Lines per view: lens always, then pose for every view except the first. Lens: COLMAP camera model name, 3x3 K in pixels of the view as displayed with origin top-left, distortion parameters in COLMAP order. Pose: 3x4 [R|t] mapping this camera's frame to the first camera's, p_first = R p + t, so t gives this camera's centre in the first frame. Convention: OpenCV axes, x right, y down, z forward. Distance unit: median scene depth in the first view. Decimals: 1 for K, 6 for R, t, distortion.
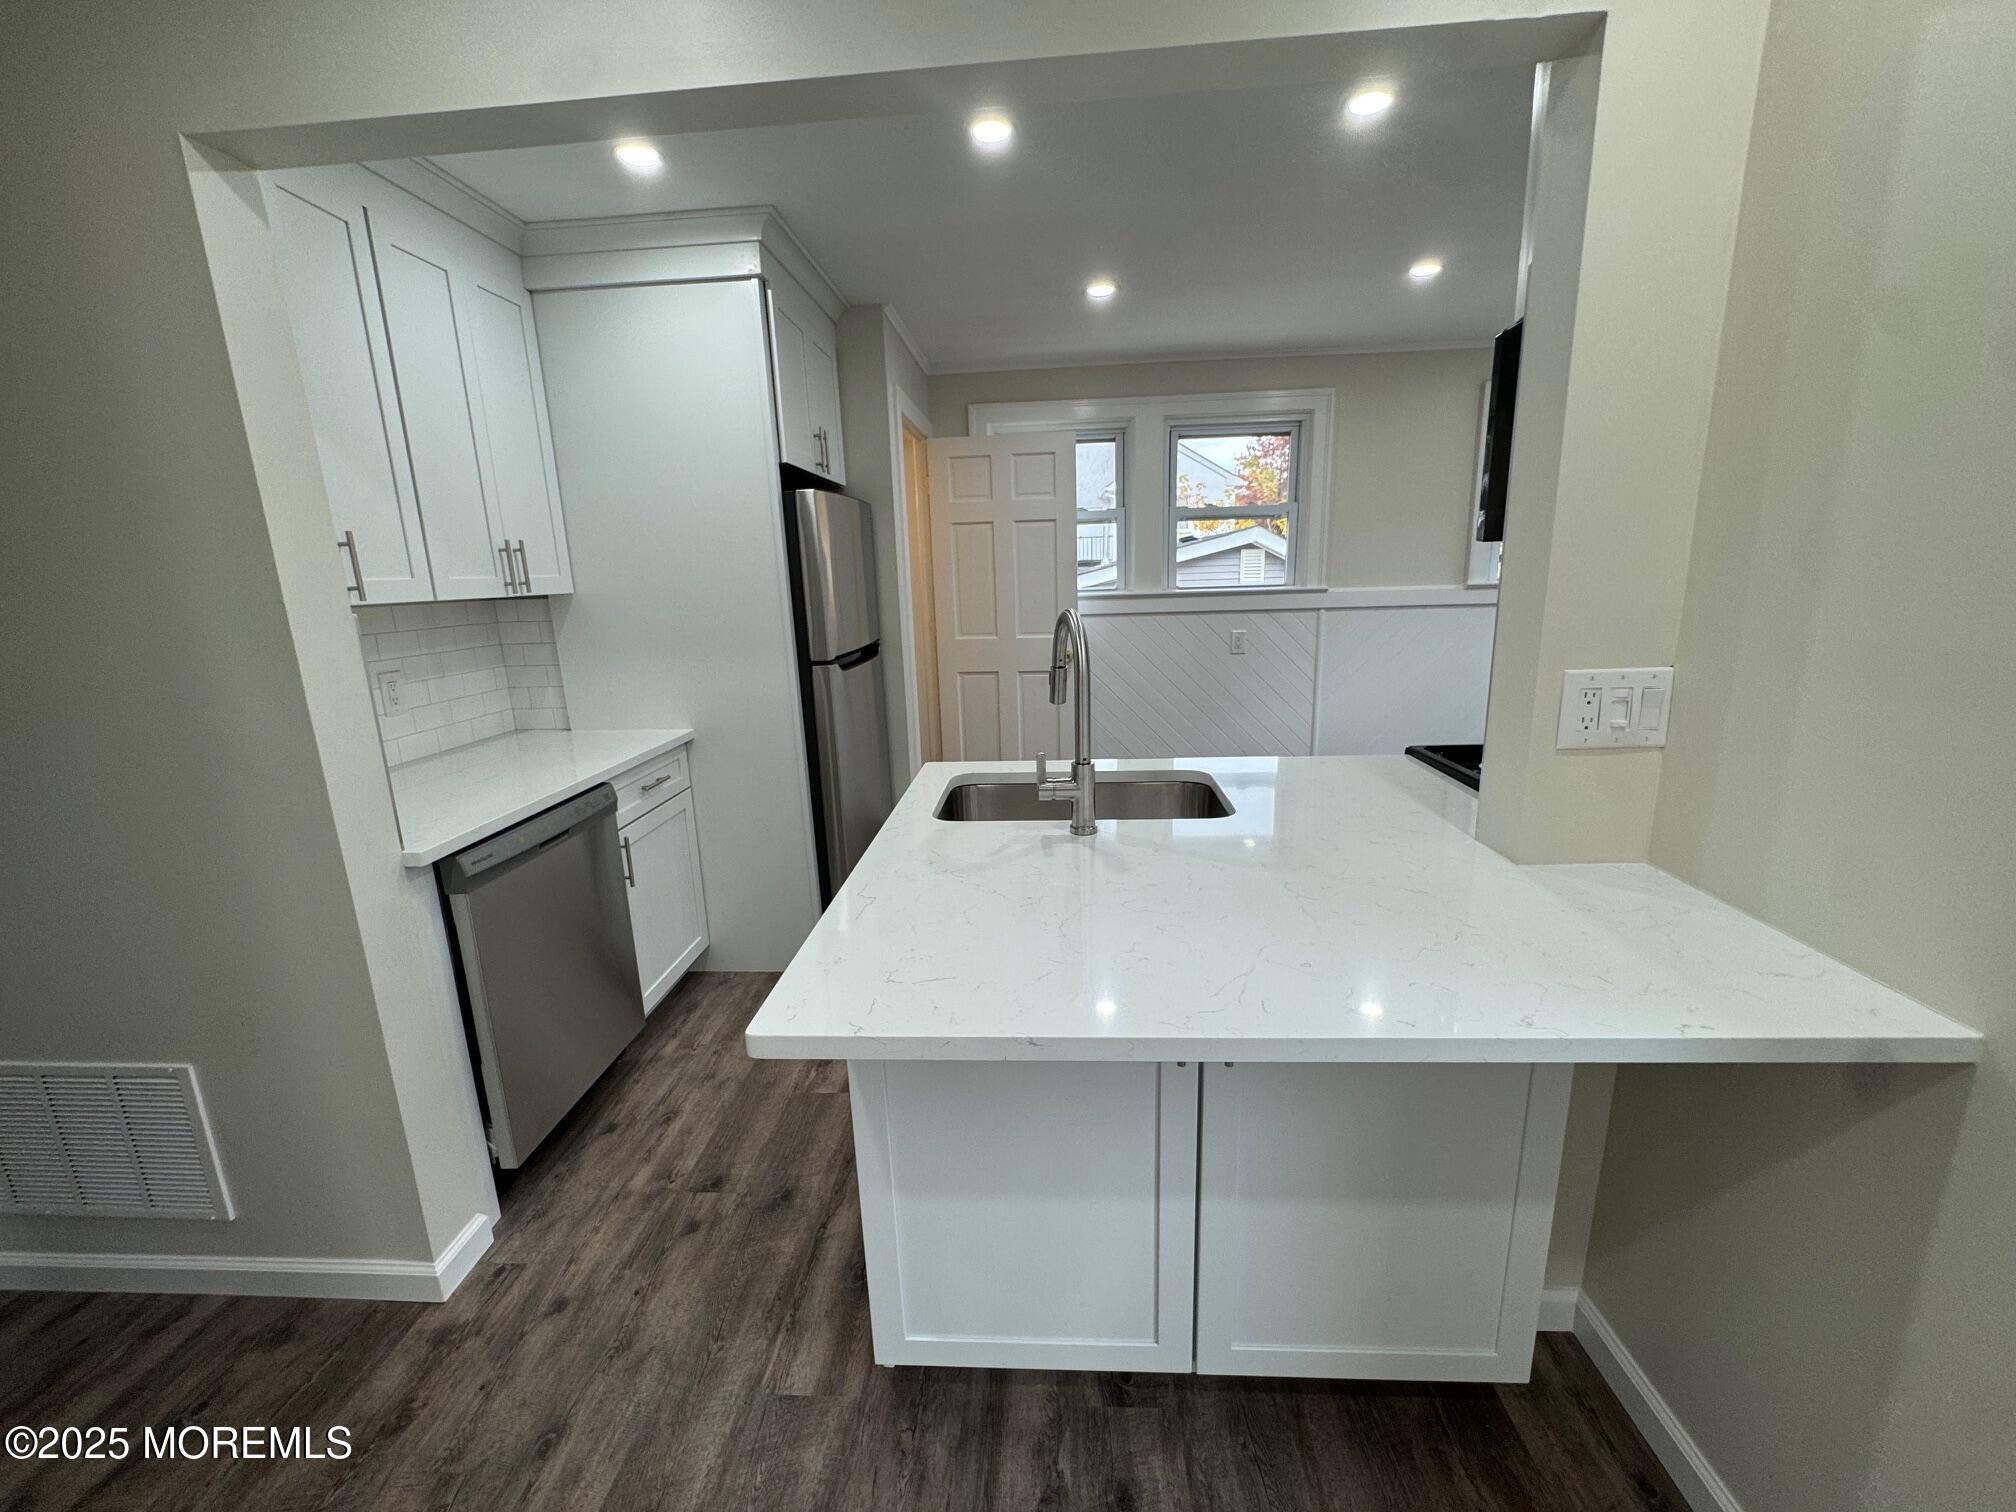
lens RADIAL K [[803.0, 0, 1008.0], [0, 803.0, 756.0], [0, 0, 1]] dist [-0.000239, -0.000607]
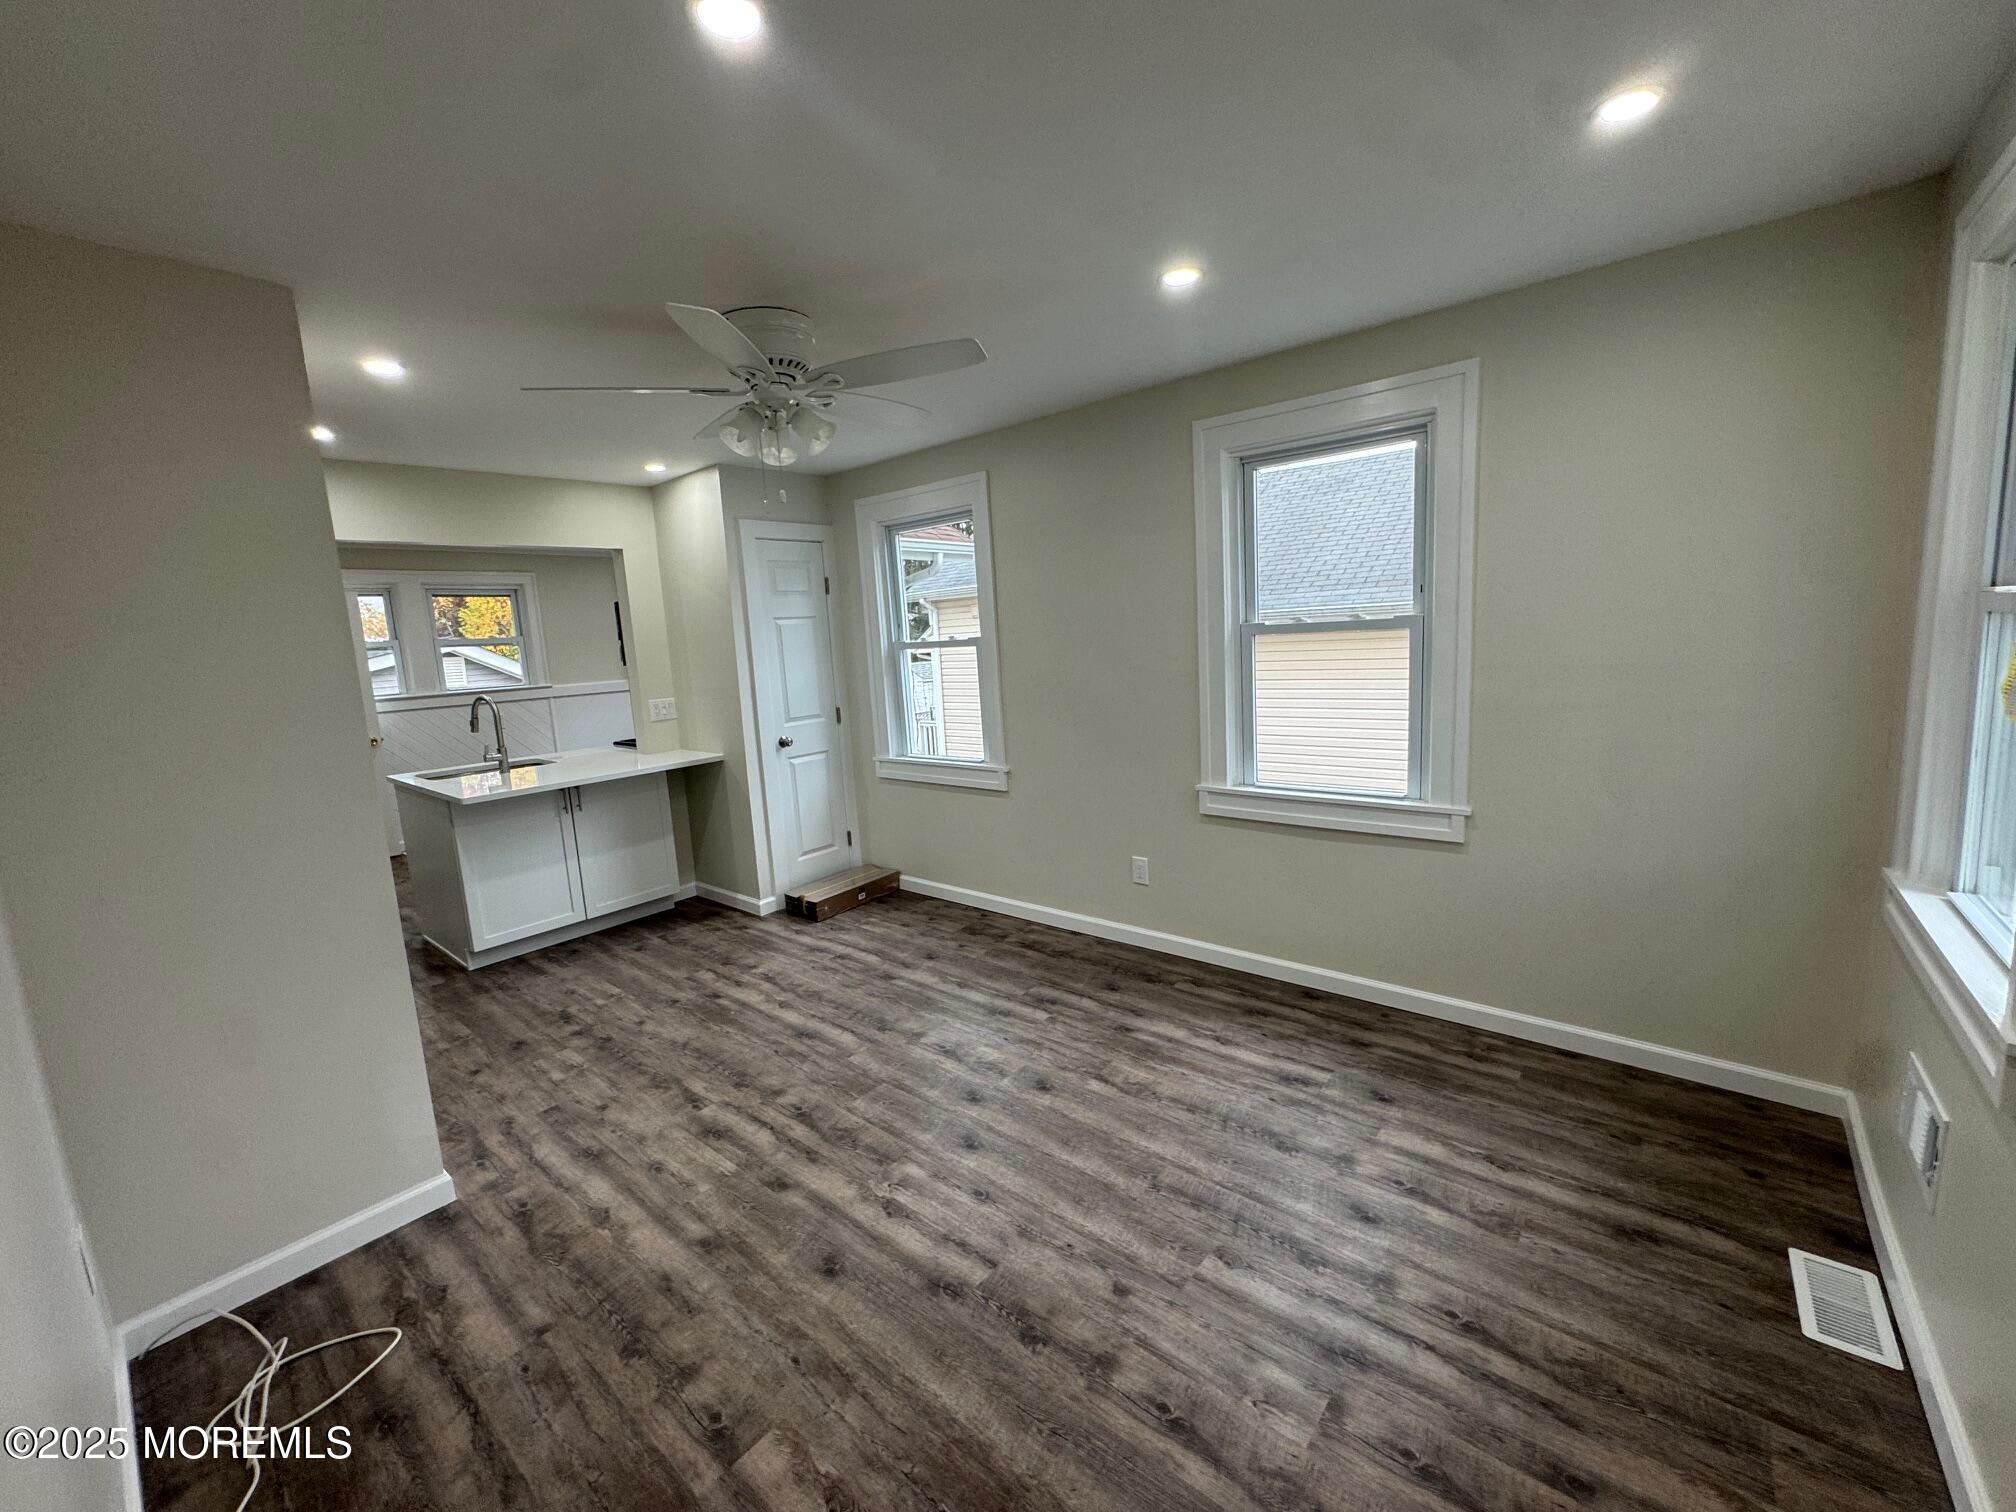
lens RADIAL K [[803.0, 0, 1008.0], [0, 803.0, 756.0], [0, 0, 1]] dist [-0.000239, -0.000607]
pose [[0.600503, -0.120982, 0.790418, -0.386775], [0.212905, 0.976997, -0.012210, 0.163135], [-0.770758, 0.175616, 0.612447, -0.759116]]
